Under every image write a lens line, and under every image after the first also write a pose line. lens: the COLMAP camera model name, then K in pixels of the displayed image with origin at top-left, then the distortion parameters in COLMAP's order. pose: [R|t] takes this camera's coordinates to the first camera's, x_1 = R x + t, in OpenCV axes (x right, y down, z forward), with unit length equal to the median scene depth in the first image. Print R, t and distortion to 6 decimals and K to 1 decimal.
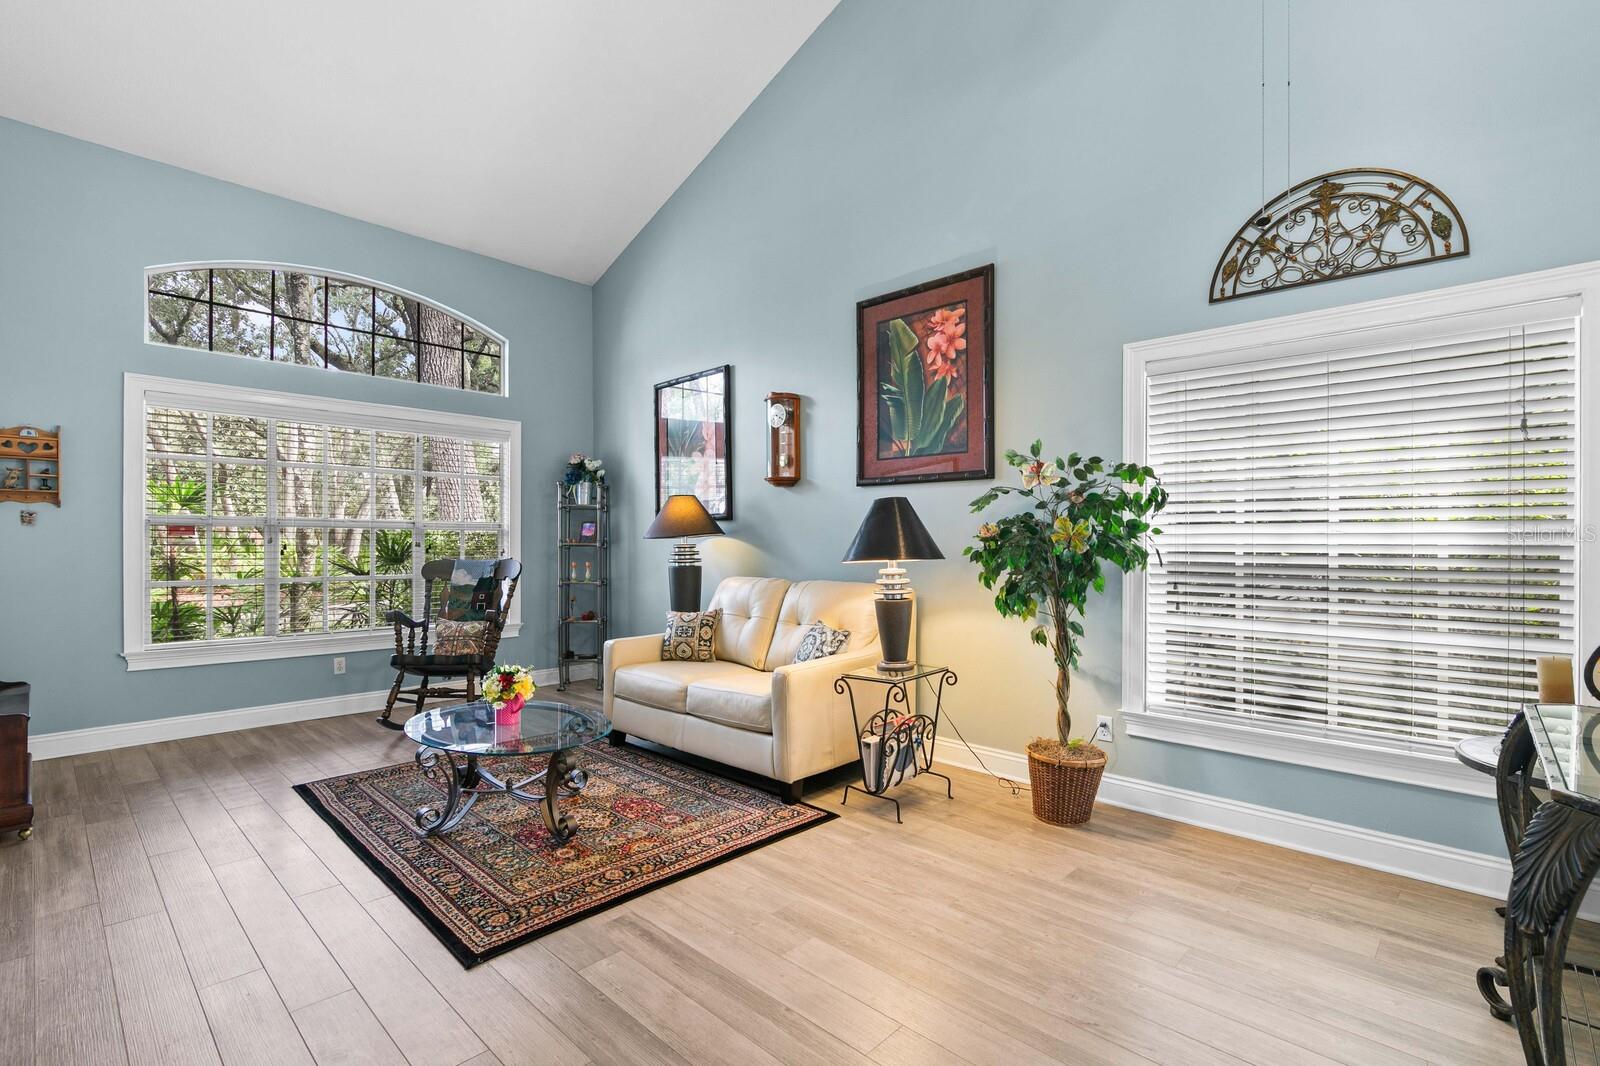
lens RADIAL K [[730.5, 0, 805.9], [0, 730.5, 546.0], [0, 0, 1]] dist [0.007847, -0.002371]
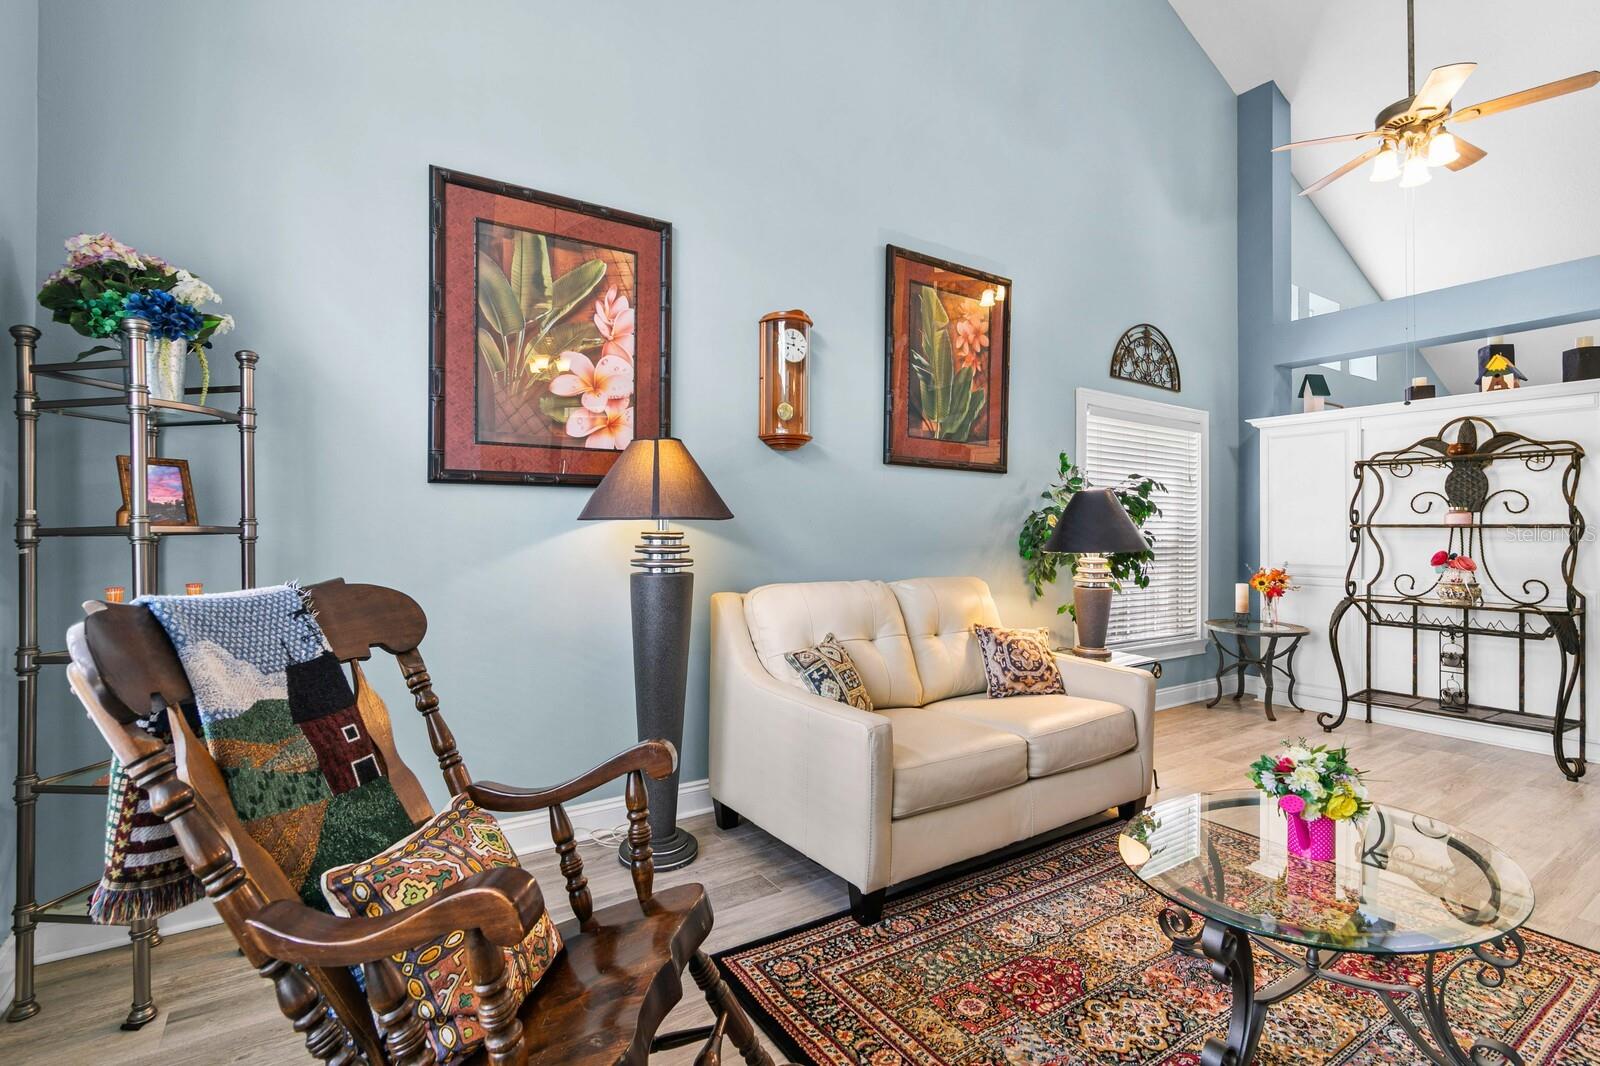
lens RADIAL K [[730.5, 0, 796.2], [0, 730.5, 524.2], [0, 0, 1]] dist [0.007847, -0.002371]
pose [[0.229269, 0.013218, 0.973273, -0.849711], [-0.000767, 0.999910, -0.013399, -0.001495], [-0.973363, 0.002326, 0.229259, 1.014312]]
